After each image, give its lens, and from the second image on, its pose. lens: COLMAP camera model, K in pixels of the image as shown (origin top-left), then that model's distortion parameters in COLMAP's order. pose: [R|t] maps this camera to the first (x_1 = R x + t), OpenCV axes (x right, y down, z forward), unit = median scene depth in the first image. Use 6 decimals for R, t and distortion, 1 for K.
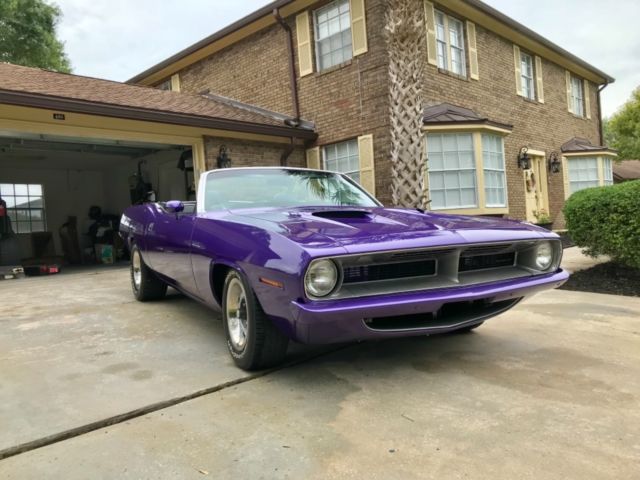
lens RADIAL K [[531.6, 0, 318.5], [0, 531.6, 227.0], [0, 0, 1]] dist [0.022333, -0.034947]
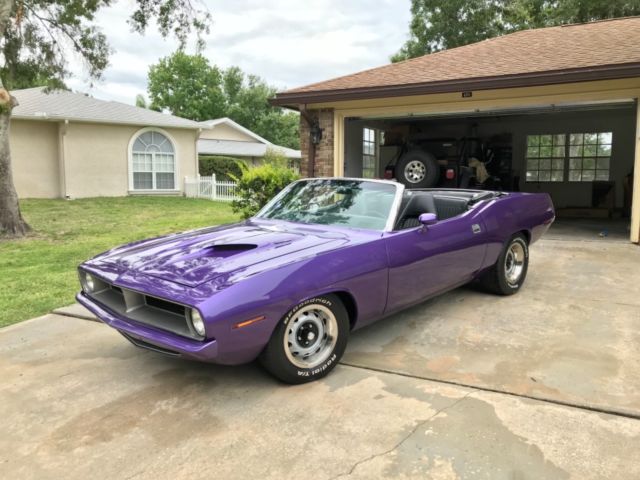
lens RADIAL K [[531.6, 0, 312.1], [0, 531.6, 221.7], [0, 0, 1]] dist [0.022333, -0.034947]
pose [[0.245989, 0.139923, -0.959120, 0.426222], [-0.001551, 0.989581, 0.143969, -0.079995], [0.969271, -0.033927, 0.243643, 0.308081]]
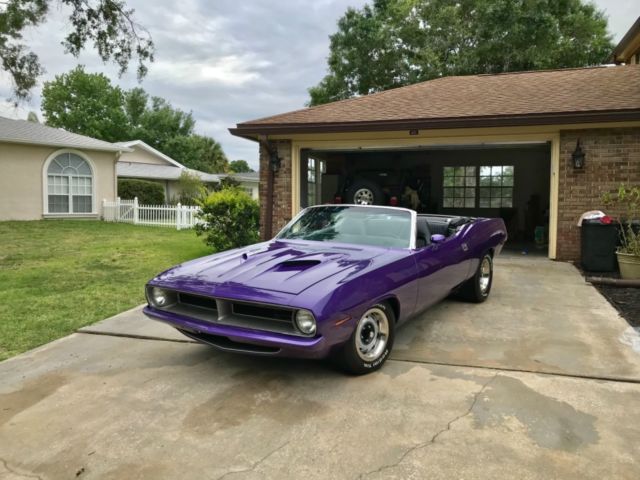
lens RADIAL K [[531.6, 0, 312.5], [0, 531.6, 219.3], [0, 0, 1]] dist [0.022333, -0.034947]
pose [[0.429589, 0.092932, -0.898230, 0.456803], [-0.022197, 0.995477, 0.092377, -0.086253], [0.902752, -0.019747, 0.429708, 0.166617]]
